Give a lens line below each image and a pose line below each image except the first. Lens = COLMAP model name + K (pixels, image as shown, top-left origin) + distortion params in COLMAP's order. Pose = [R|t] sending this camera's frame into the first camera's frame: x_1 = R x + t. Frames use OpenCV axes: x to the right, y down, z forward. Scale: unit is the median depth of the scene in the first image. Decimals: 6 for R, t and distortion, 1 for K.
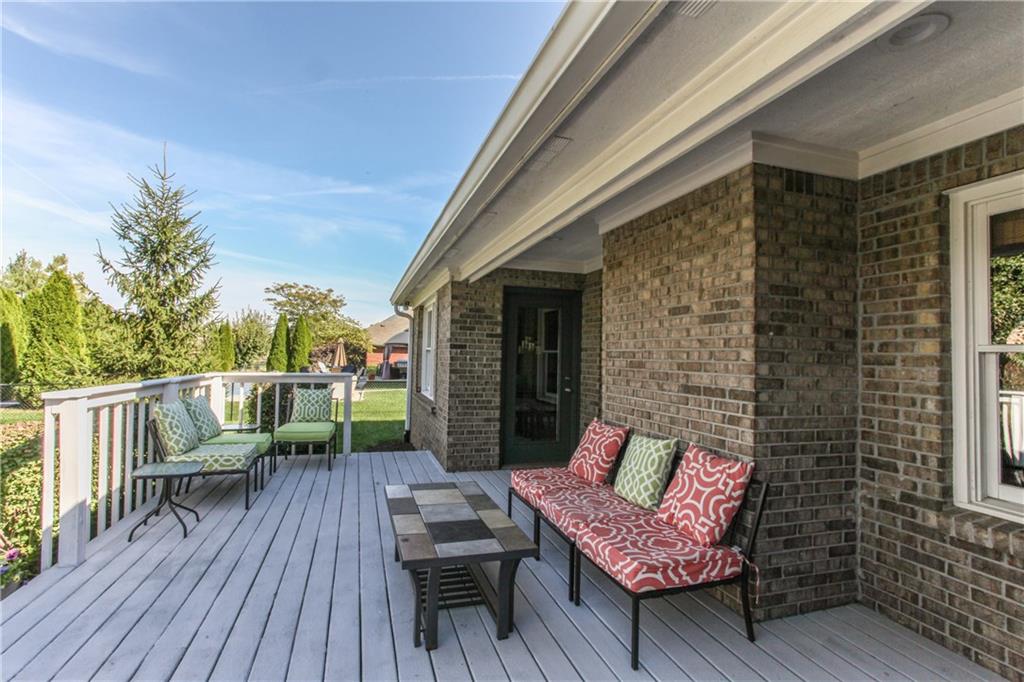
lens RADIAL K [[494.6, 0, 516.8], [0, 494.6, 342.1], [0, 0, 1]] dist [-0.023176, 0.000269]
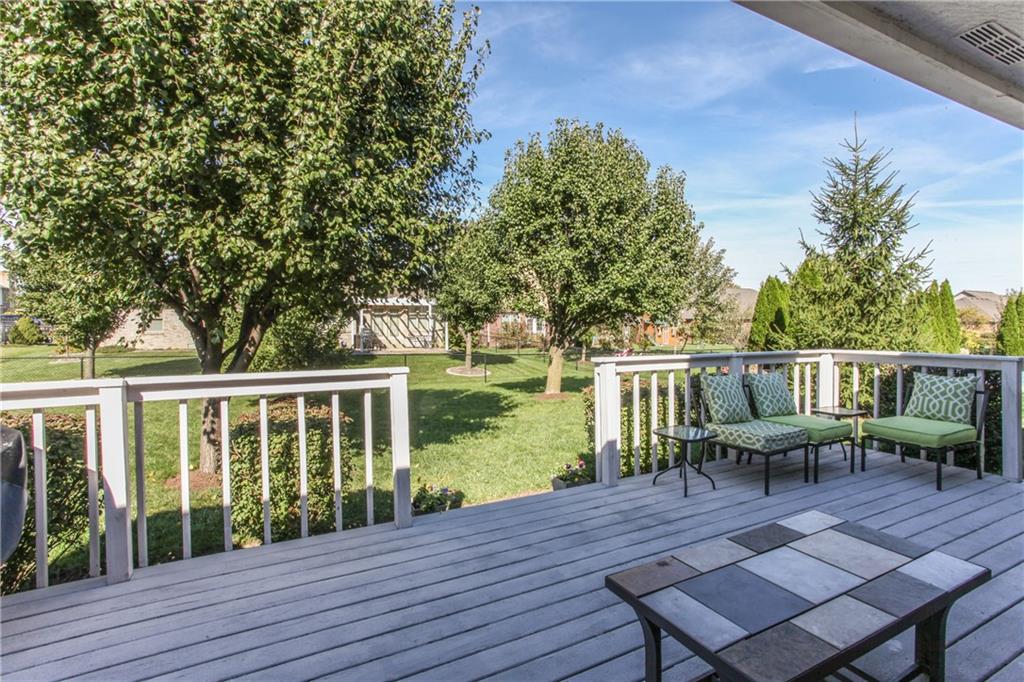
lens RADIAL K [[494.6, 0, 519.2], [0, 494.6, 339.1], [0, 0, 1]] dist [-0.023176, 0.000269]
pose [[0.166984, 0.006323, -0.985939, 0.255898], [0.031366, 0.999439, 0.011722, 0.016148], [0.985461, -0.032883, 0.166692, 0.339349]]
